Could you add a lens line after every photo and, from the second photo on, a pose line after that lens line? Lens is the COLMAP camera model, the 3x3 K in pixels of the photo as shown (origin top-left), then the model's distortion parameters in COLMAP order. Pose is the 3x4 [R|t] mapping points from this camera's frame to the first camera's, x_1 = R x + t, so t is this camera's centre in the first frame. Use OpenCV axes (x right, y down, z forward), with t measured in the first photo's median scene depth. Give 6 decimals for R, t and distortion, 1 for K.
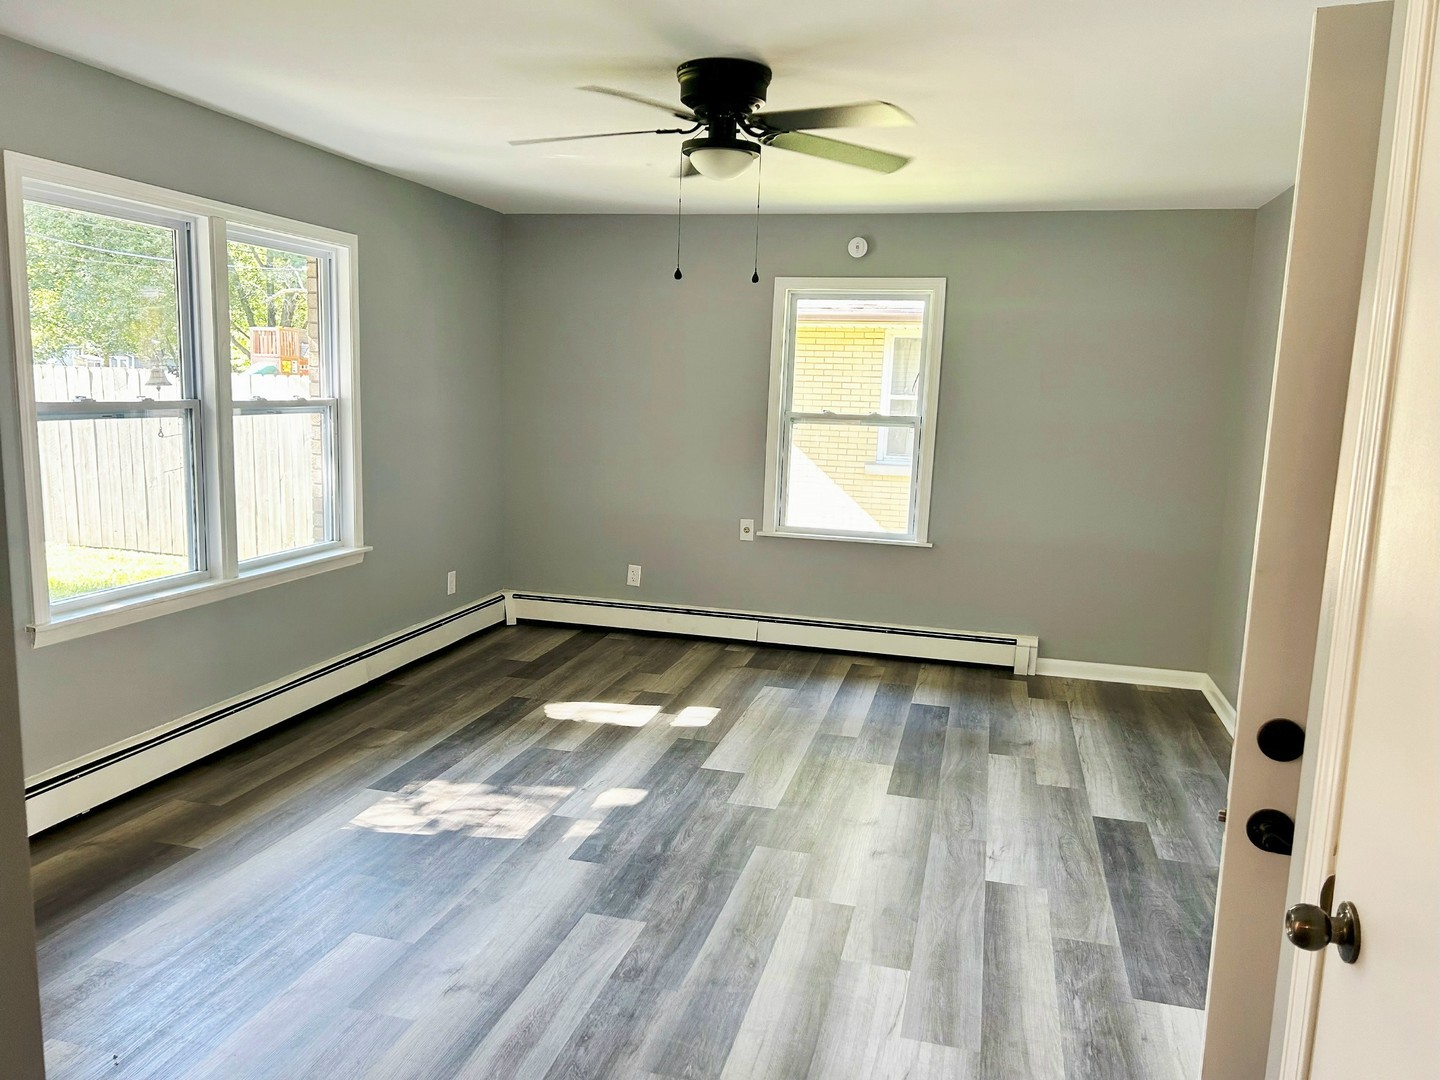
lens RADIAL K [[1070.7, 0, 715.1], [0, 1070.7, 542.7], [0, 0, 1]] dist [0.093512, -0.116000]
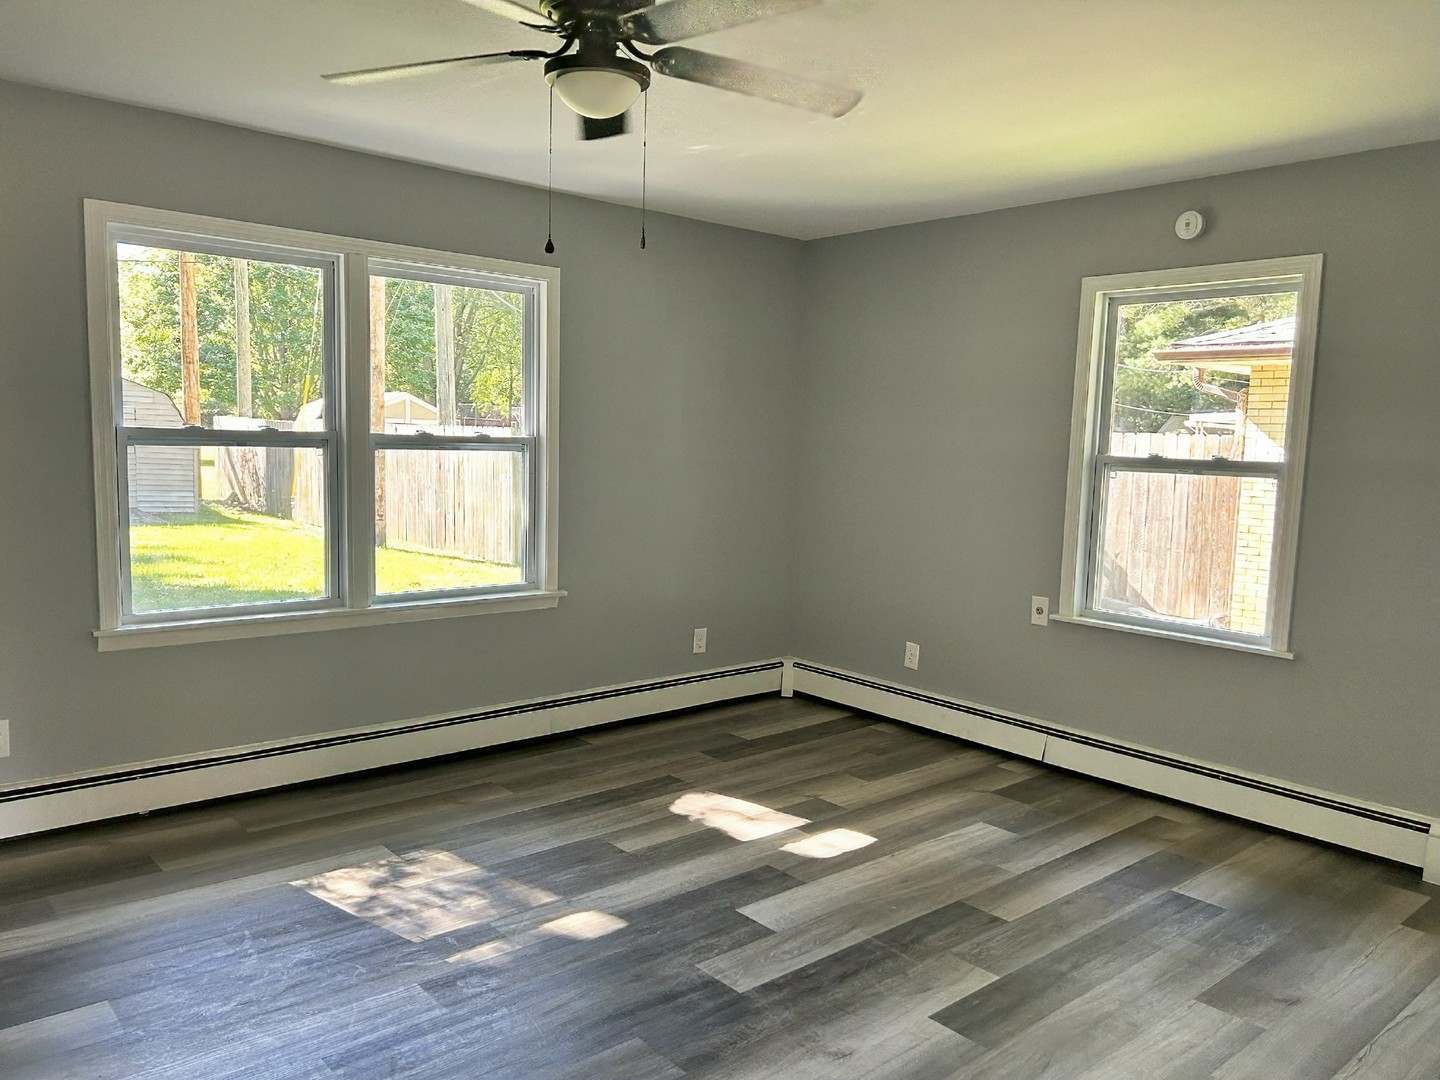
lens RADIAL K [[1076.1, 0, 720.0], [0, 1076.1, 540.0], [0, 0, 1]] dist [0.086047, -0.129707]
pose [[0.828504, 0.047621, -0.557954, 0.363504], [-0.084440, 0.995609, -0.040409, -0.016213], [0.553580, 0.080593, 0.828887, 0.320480]]
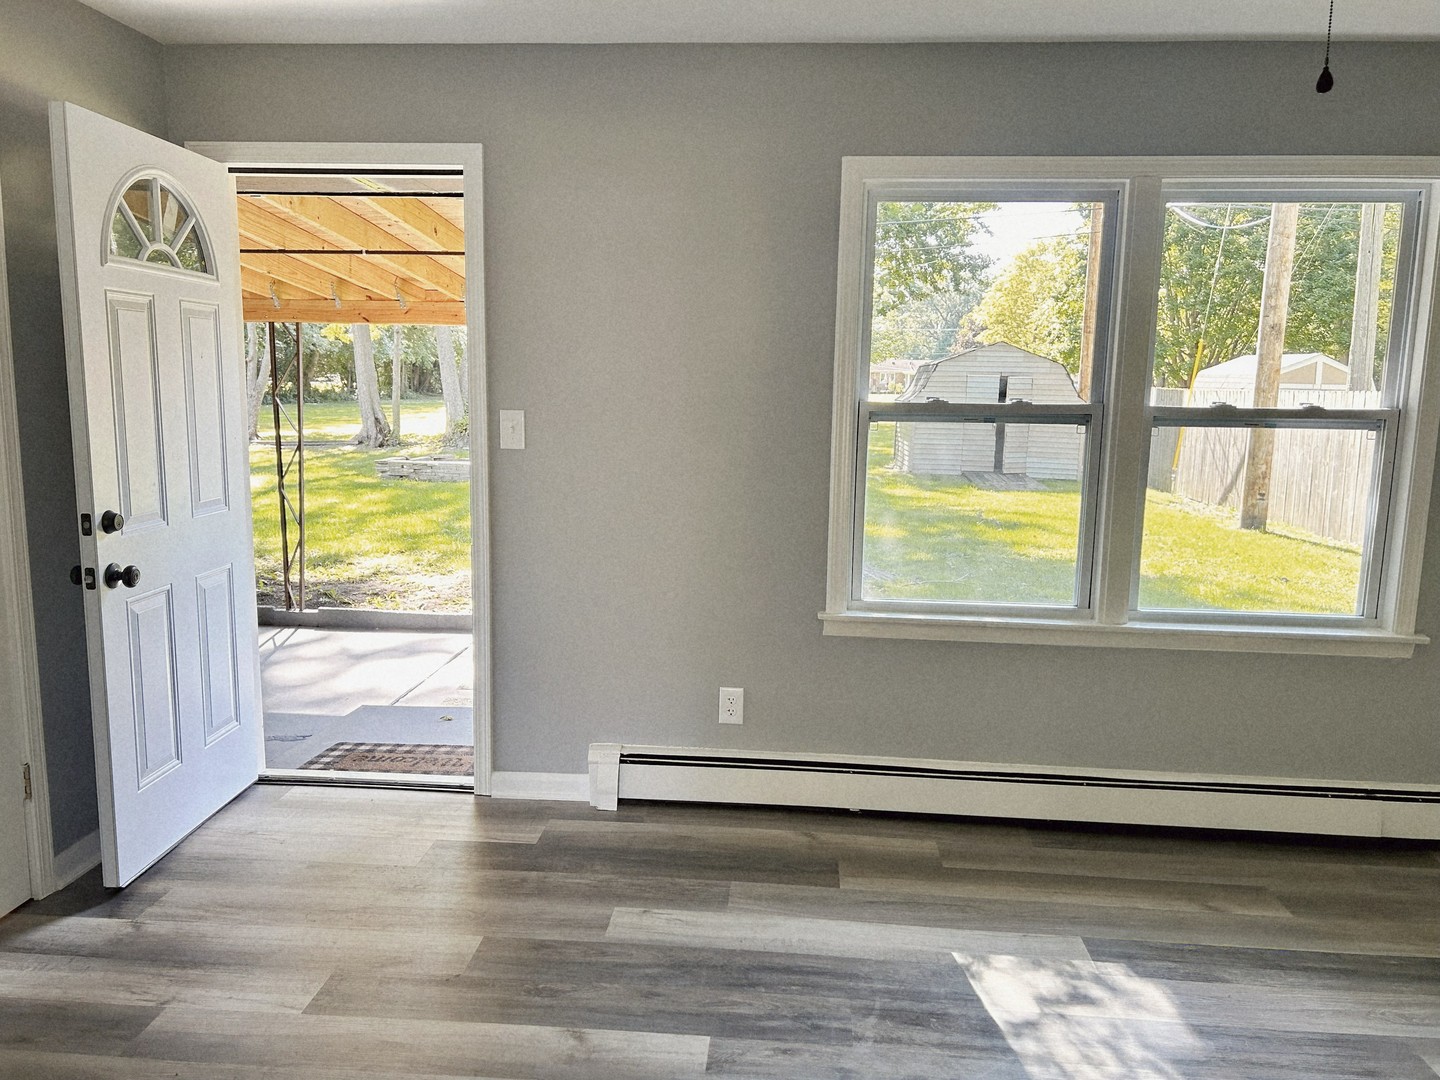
lens RADIAL K [[1091.4, 0, 697.7], [0, 1091.4, 544.3], [0, 0, 1]] dist [0.007907, -0.005625]
pose [[0.174044, 0.120097, -0.977387, 0.269158], [-0.155722, 0.983403, 0.093107, -0.049844], [0.972347, 0.135996, 0.189857, 0.500465]]
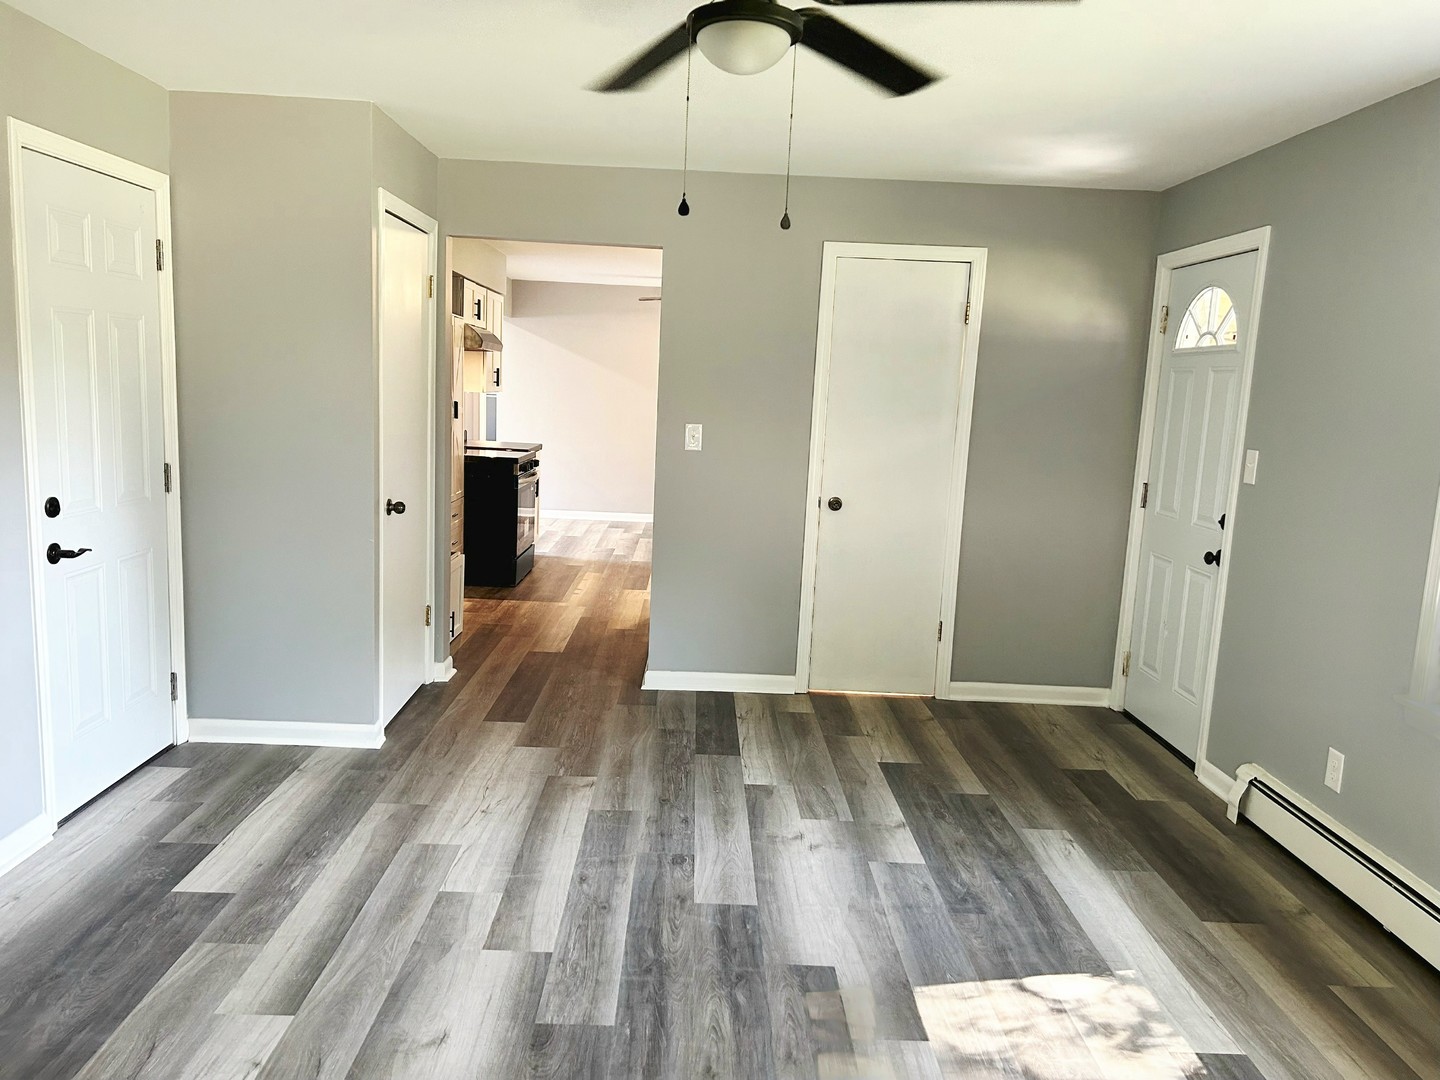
lens RADIAL K [[1070.7, 0, 715.1], [0, 1070.7, 542.7], [0, 0, 1]] dist [0.093512, -0.116000]
pose [[-0.959743, -0.038060, -0.278289, 0.143197], [-0.118592, 0.953043, 0.278648, -0.173155], [0.254616, 0.300433, -0.919190, 1.223185]]
